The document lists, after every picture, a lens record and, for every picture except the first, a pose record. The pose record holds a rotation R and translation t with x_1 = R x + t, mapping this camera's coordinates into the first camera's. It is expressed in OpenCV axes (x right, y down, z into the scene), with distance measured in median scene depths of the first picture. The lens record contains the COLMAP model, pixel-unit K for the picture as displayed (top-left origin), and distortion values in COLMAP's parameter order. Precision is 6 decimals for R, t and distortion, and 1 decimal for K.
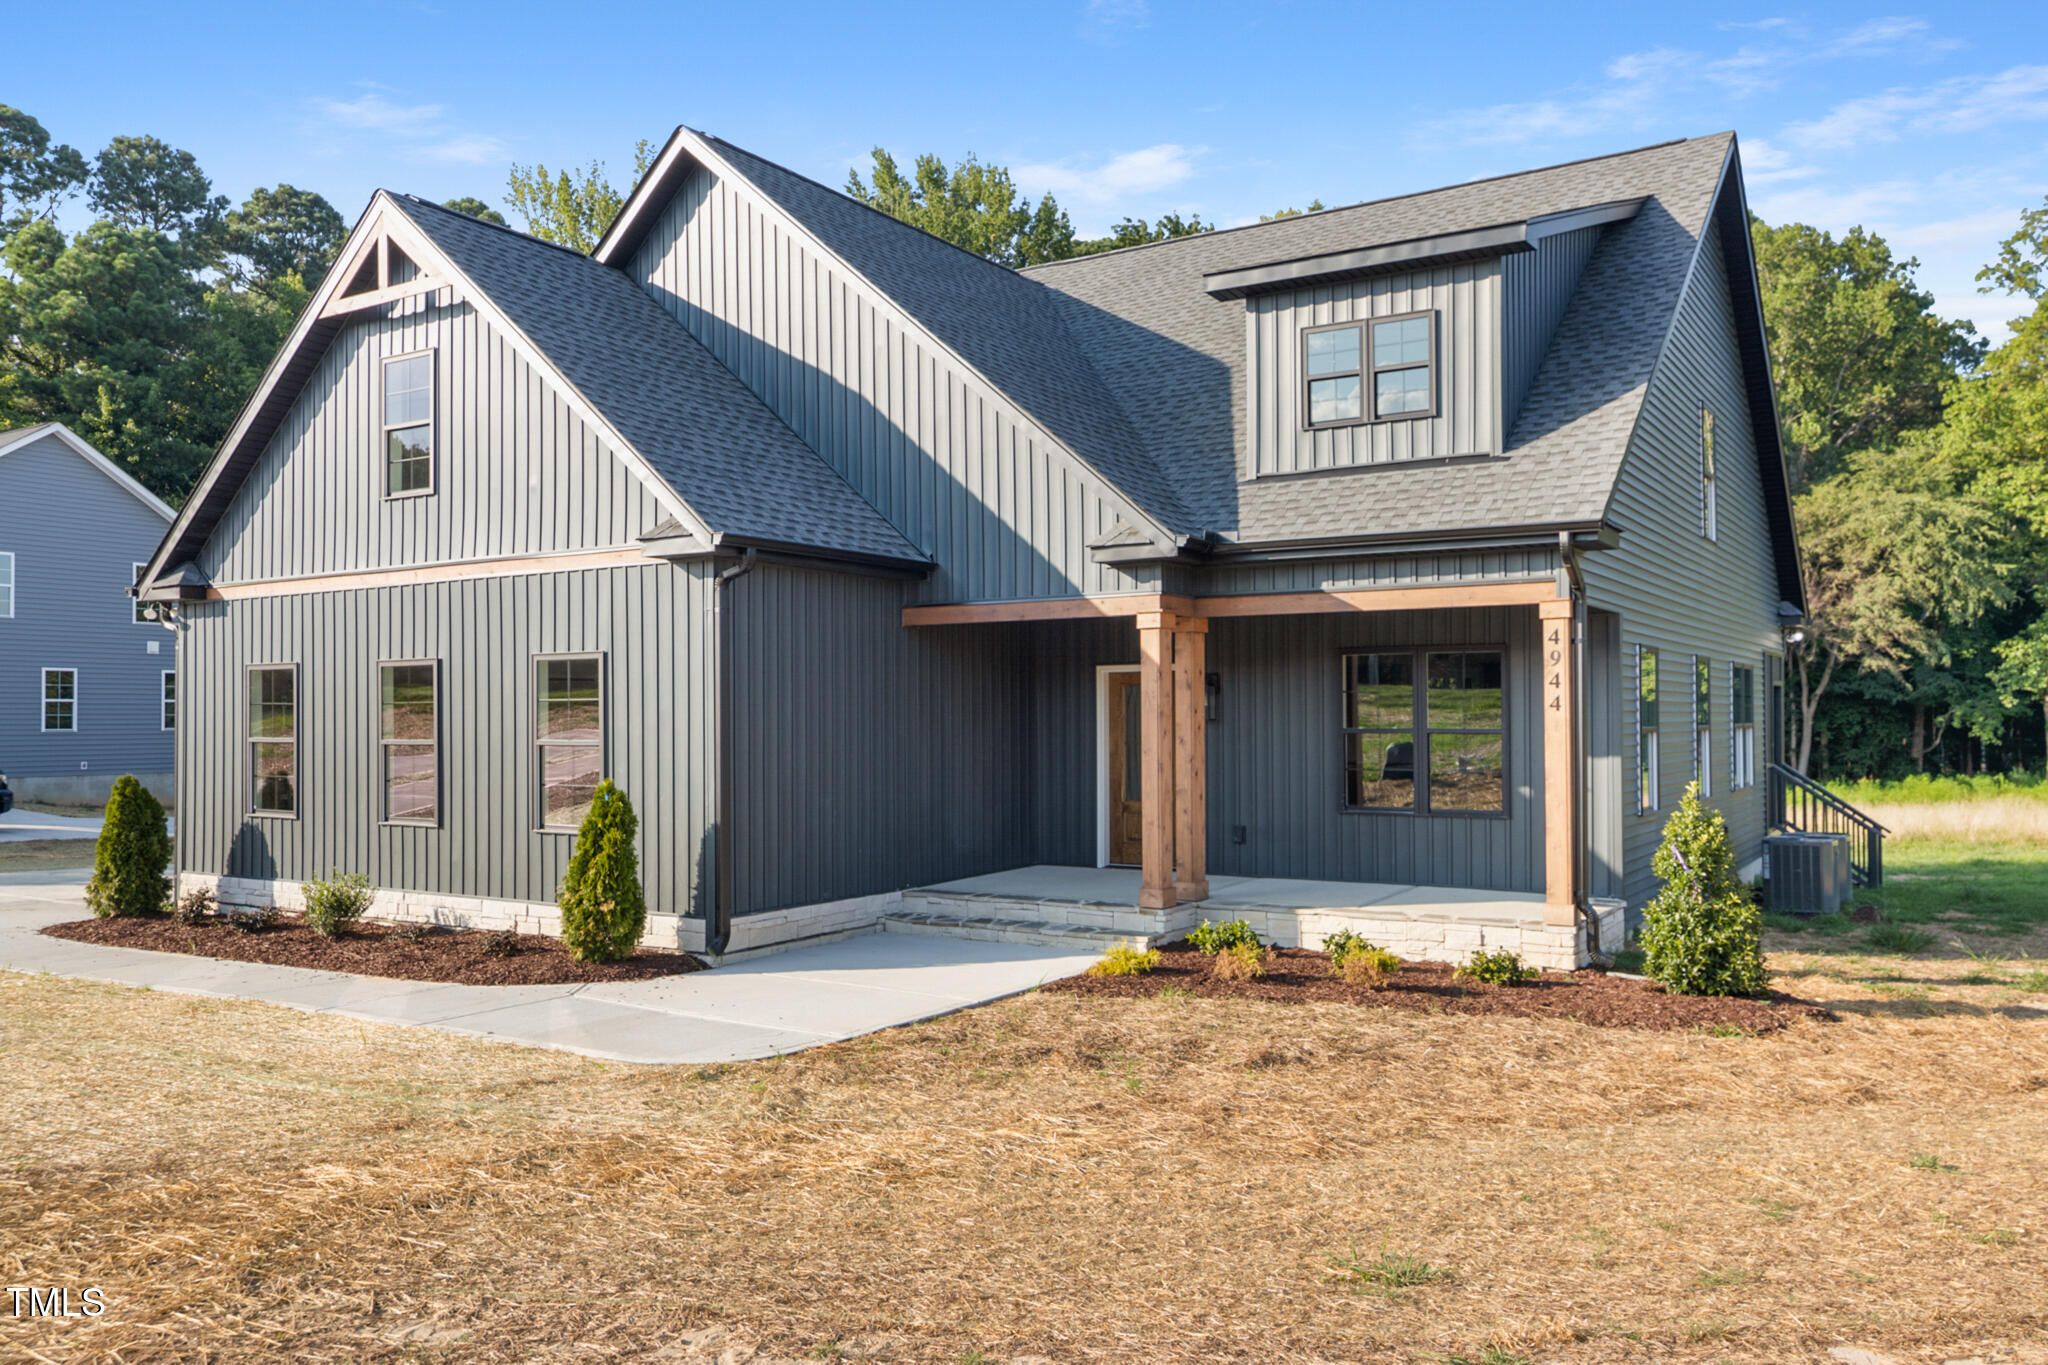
lens RADIAL K [[1595.5, 0, 1025.7], [0, 1595.5, 695.6], [0, 0, 1]] dist [0.011569, 0.001089]
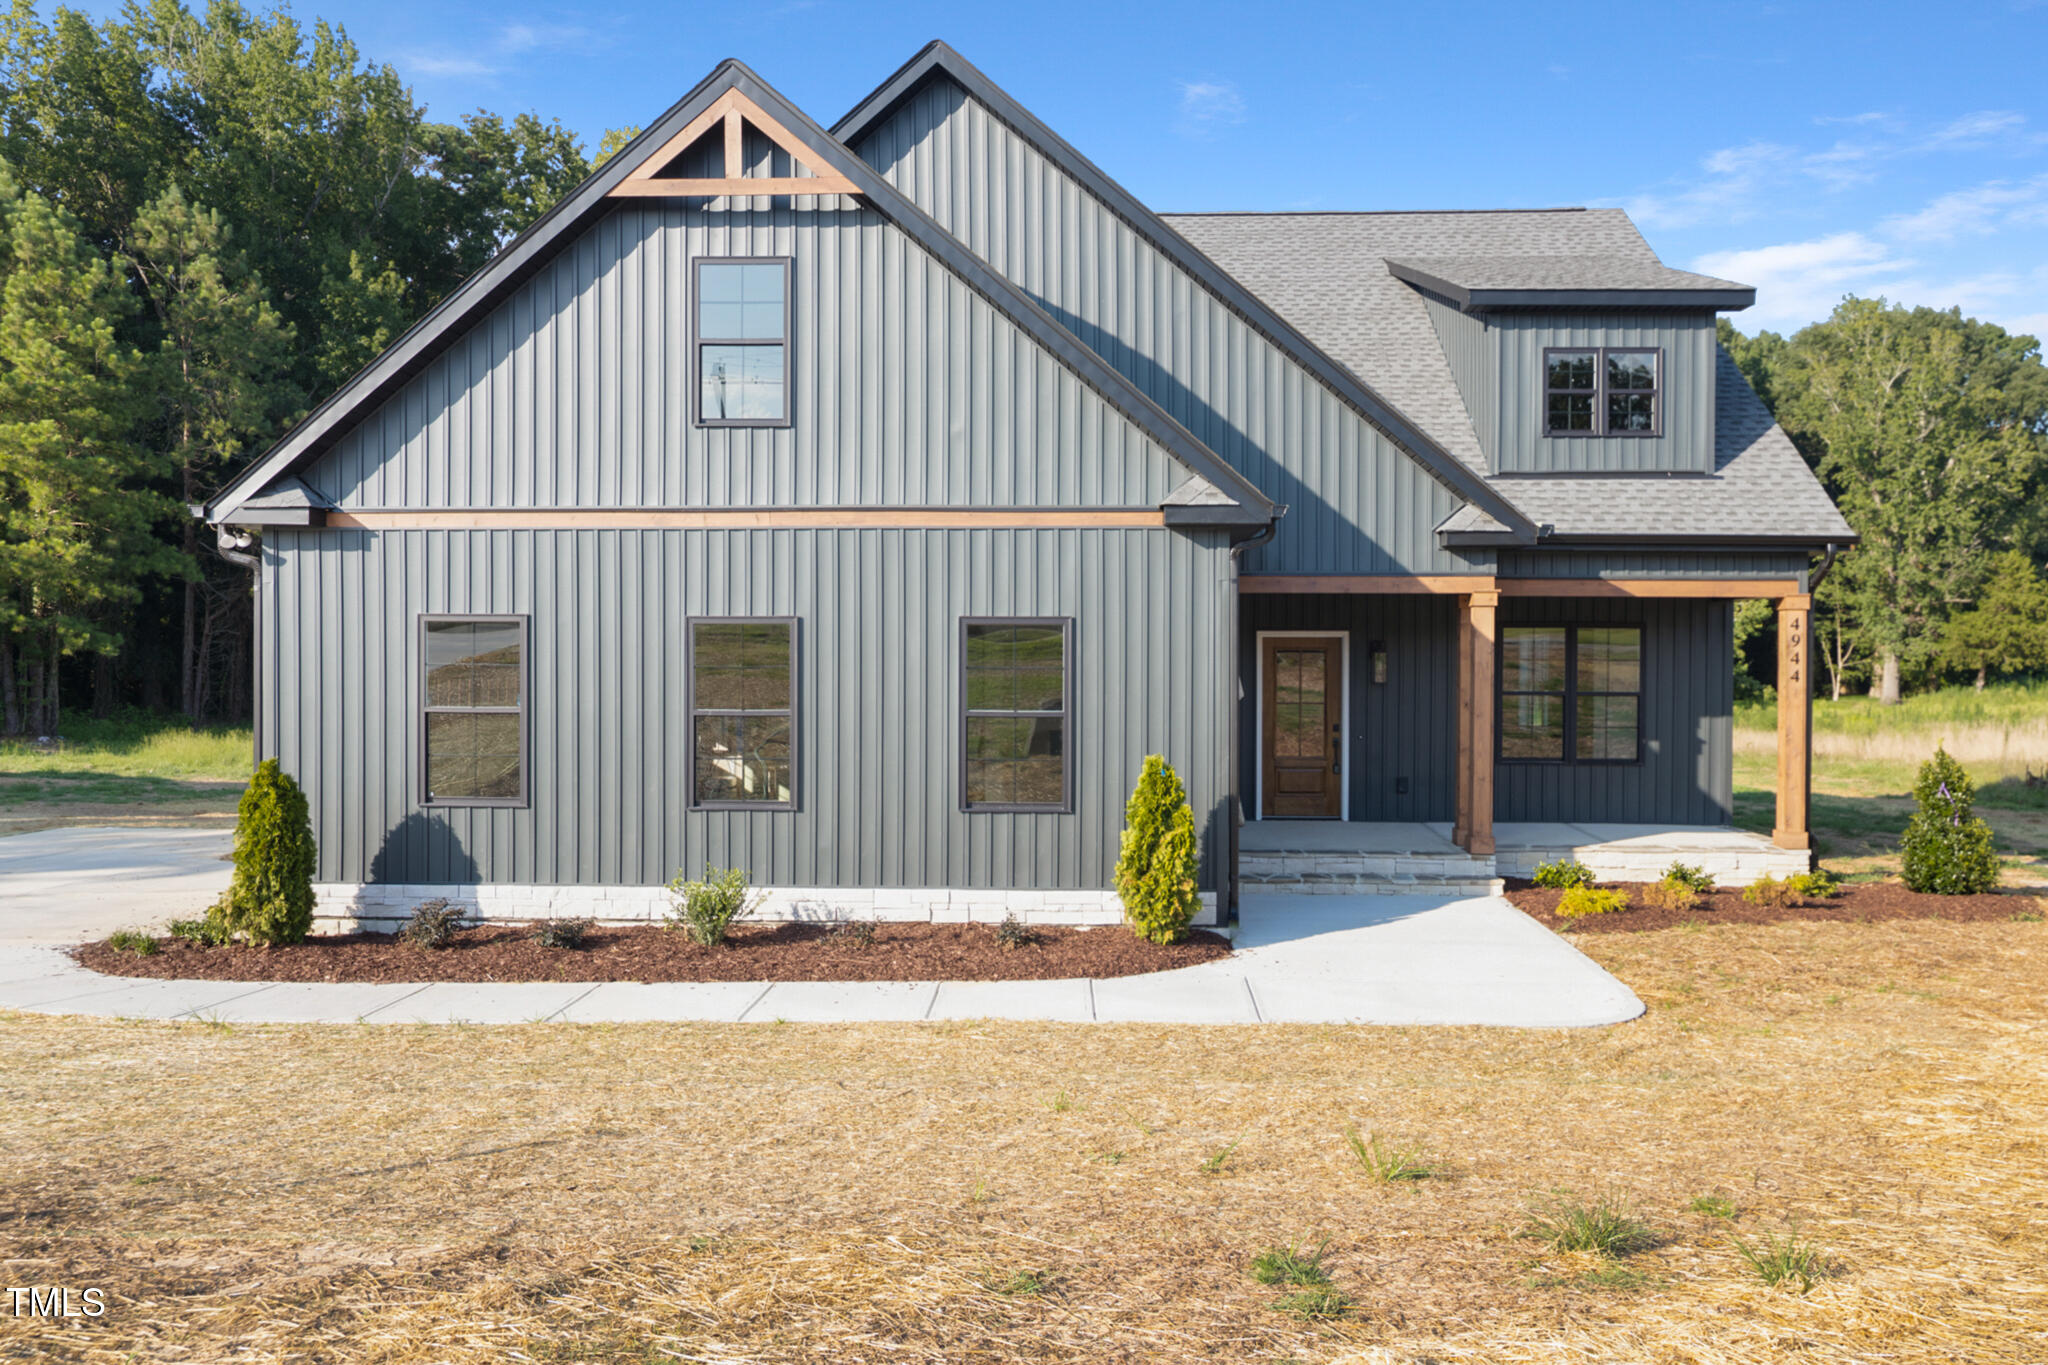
lens RADIAL K [[1595.5, 0, 1028.5], [0, 1595.5, 670.1], [0, 0, 1]] dist [0.011569, 0.001089]
pose [[0.853450, 0.001175, 0.521173, -0.722847], [-0.016173, 0.999576, 0.024229, -0.017643], [-0.520923, -0.029107, 0.853107, 0.193177]]
